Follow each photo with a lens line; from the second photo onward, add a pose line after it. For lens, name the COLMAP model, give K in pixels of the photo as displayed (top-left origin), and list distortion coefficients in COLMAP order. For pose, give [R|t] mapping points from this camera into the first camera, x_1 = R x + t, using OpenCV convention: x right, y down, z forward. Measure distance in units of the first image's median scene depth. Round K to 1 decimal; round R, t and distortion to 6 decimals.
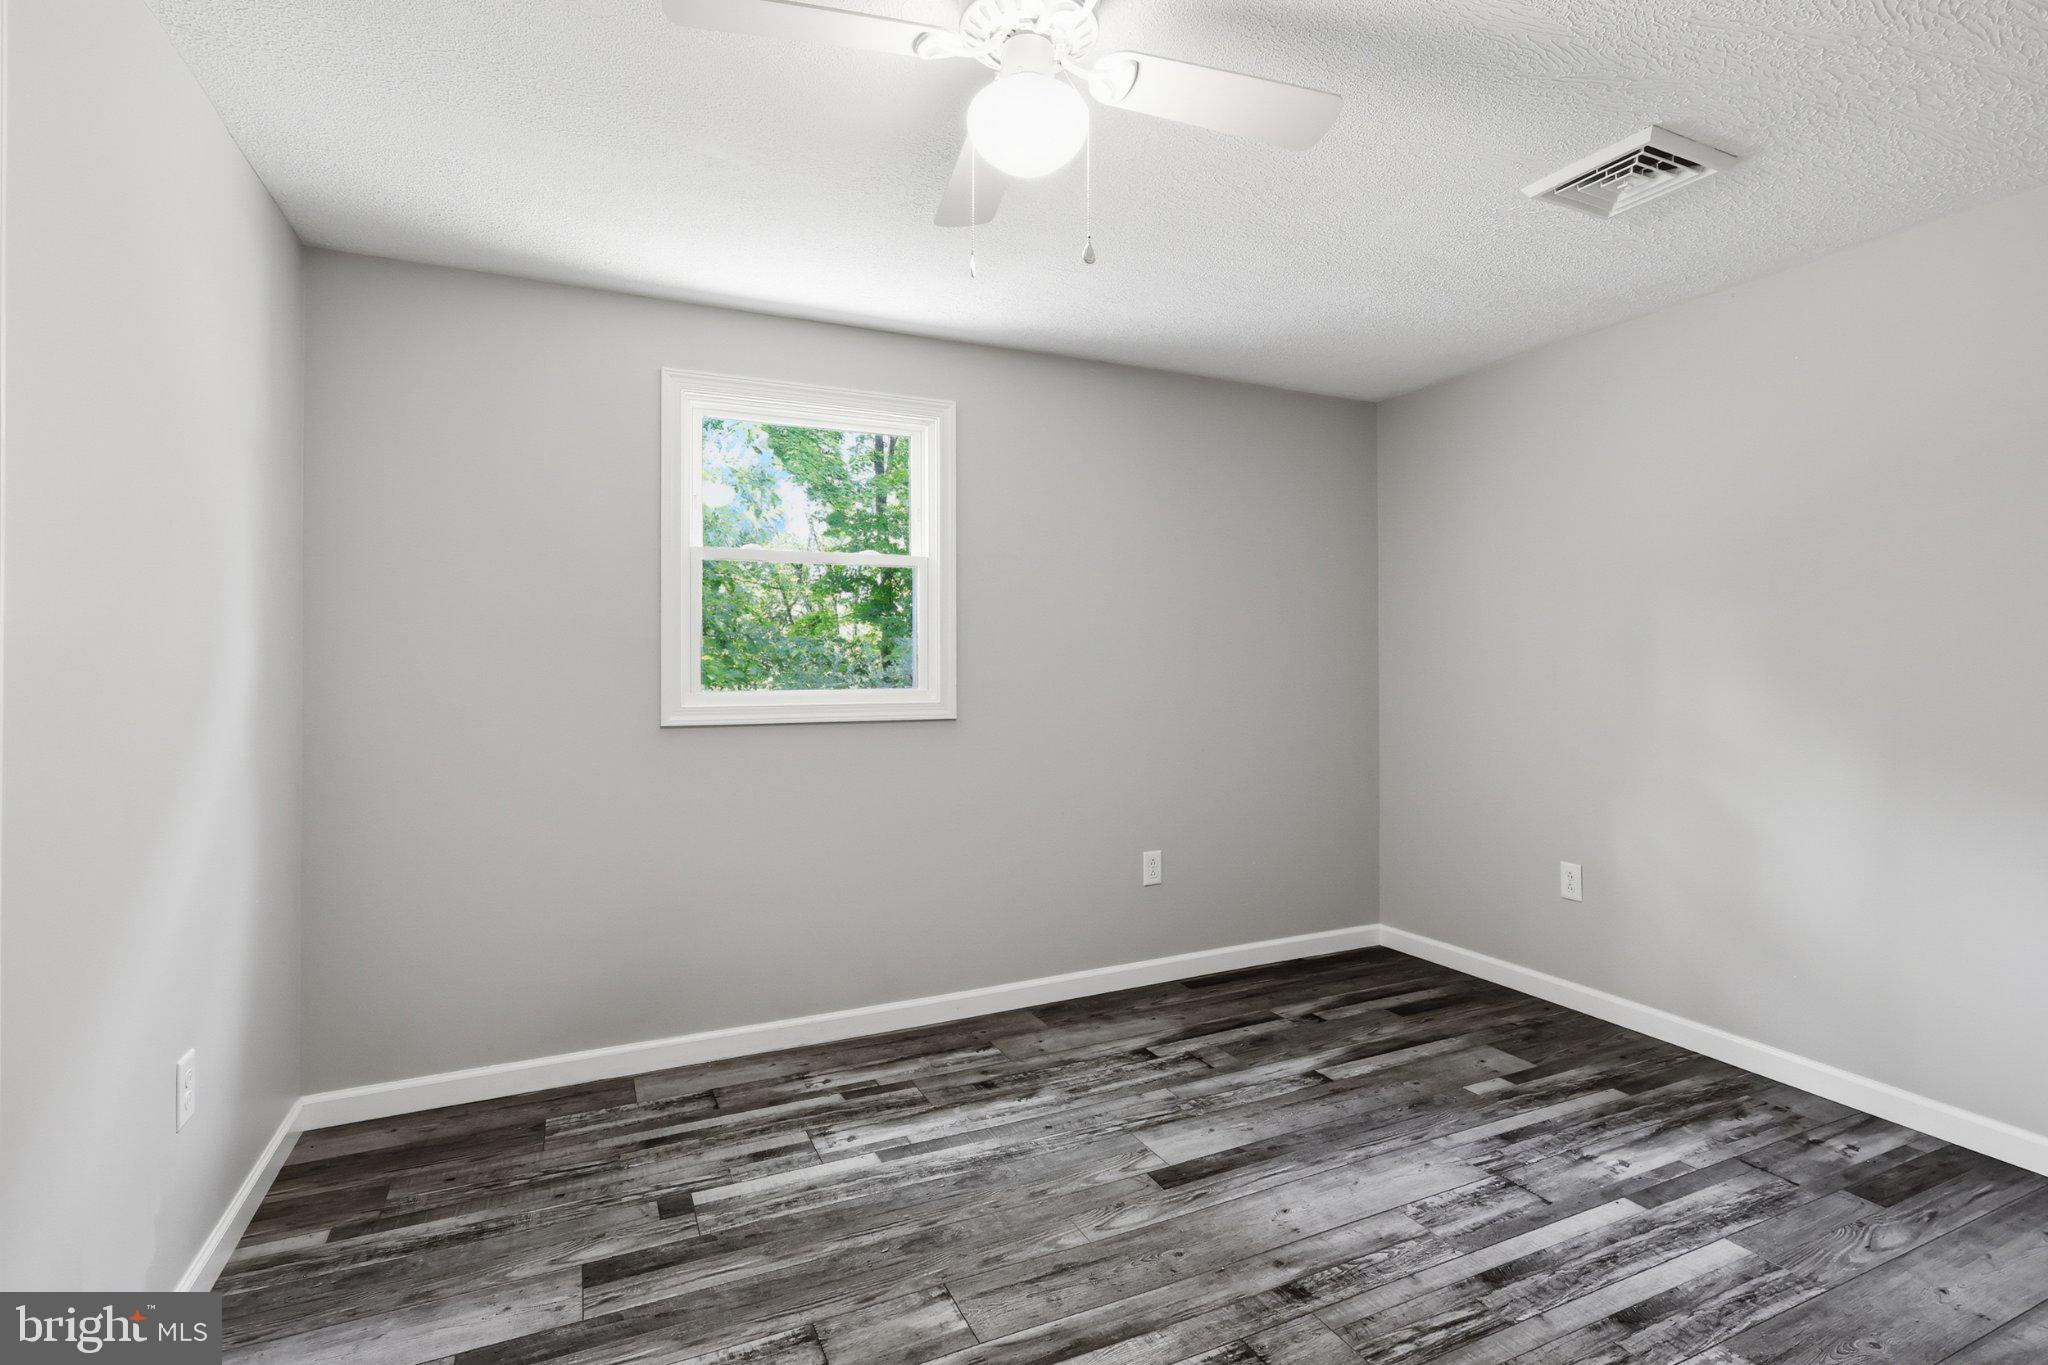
lens RADIAL K [[990.2, 0, 1033.7], [0, 990.2, 666.7], [0, 0, 1]] dist [-0.001013, -0.000390]
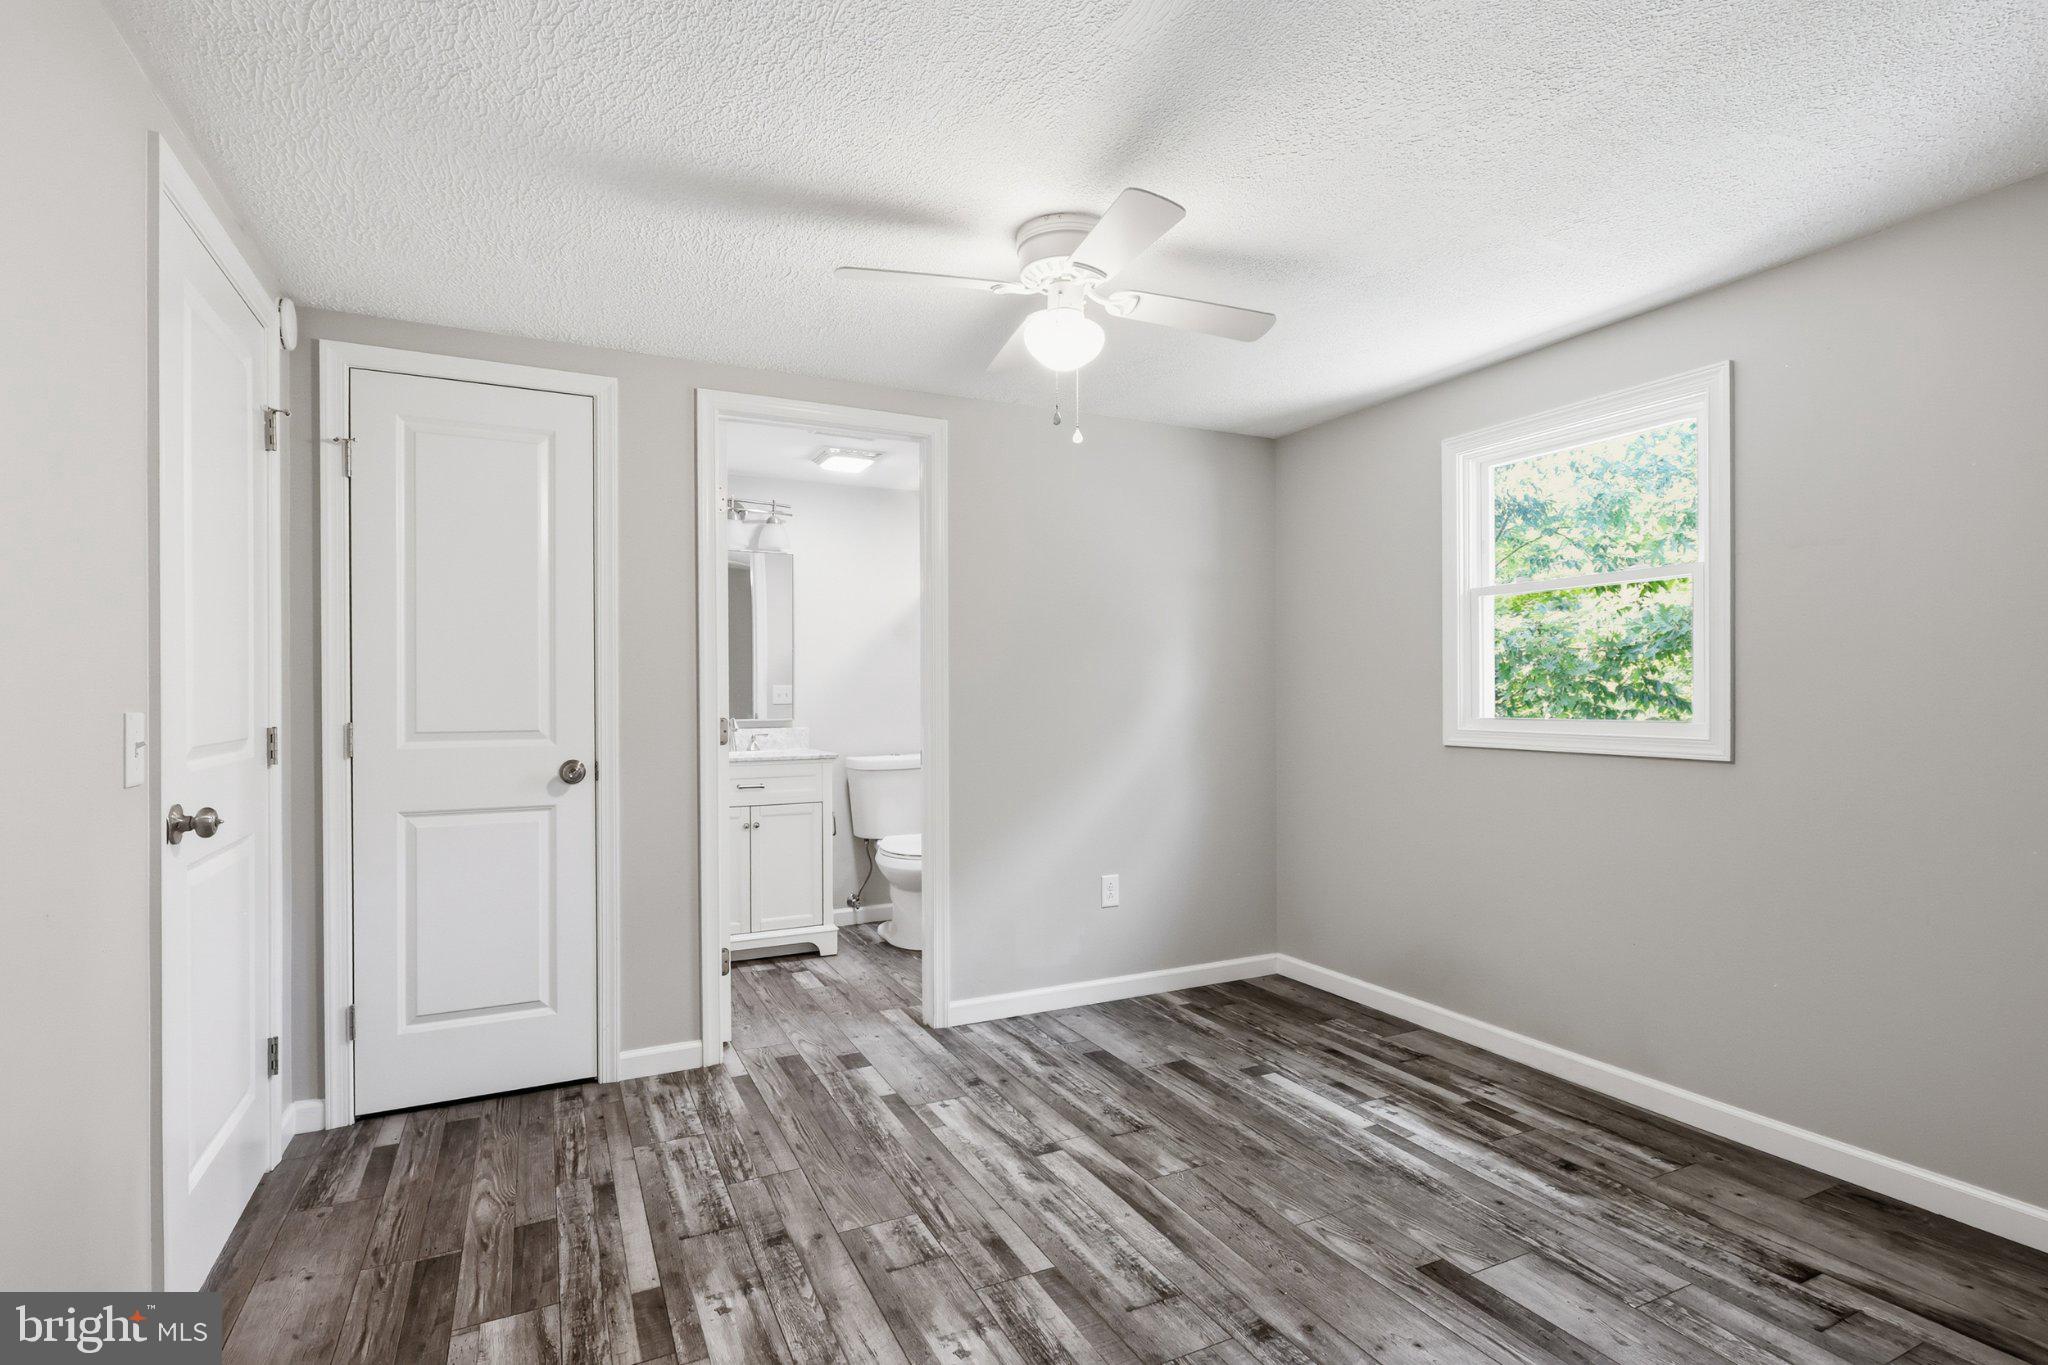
lens RADIAL K [[990.2, 0, 1020.2], [0, 990.2, 695.1], [0, 0, 1]] dist [-0.001013, -0.000390]
pose [[0.014096, 0.005129, -0.999887, 0.871124], [0.005638, 0.999971, 0.005209, -0.008584], [0.999885, -0.005711, 0.014067, 0.521295]]
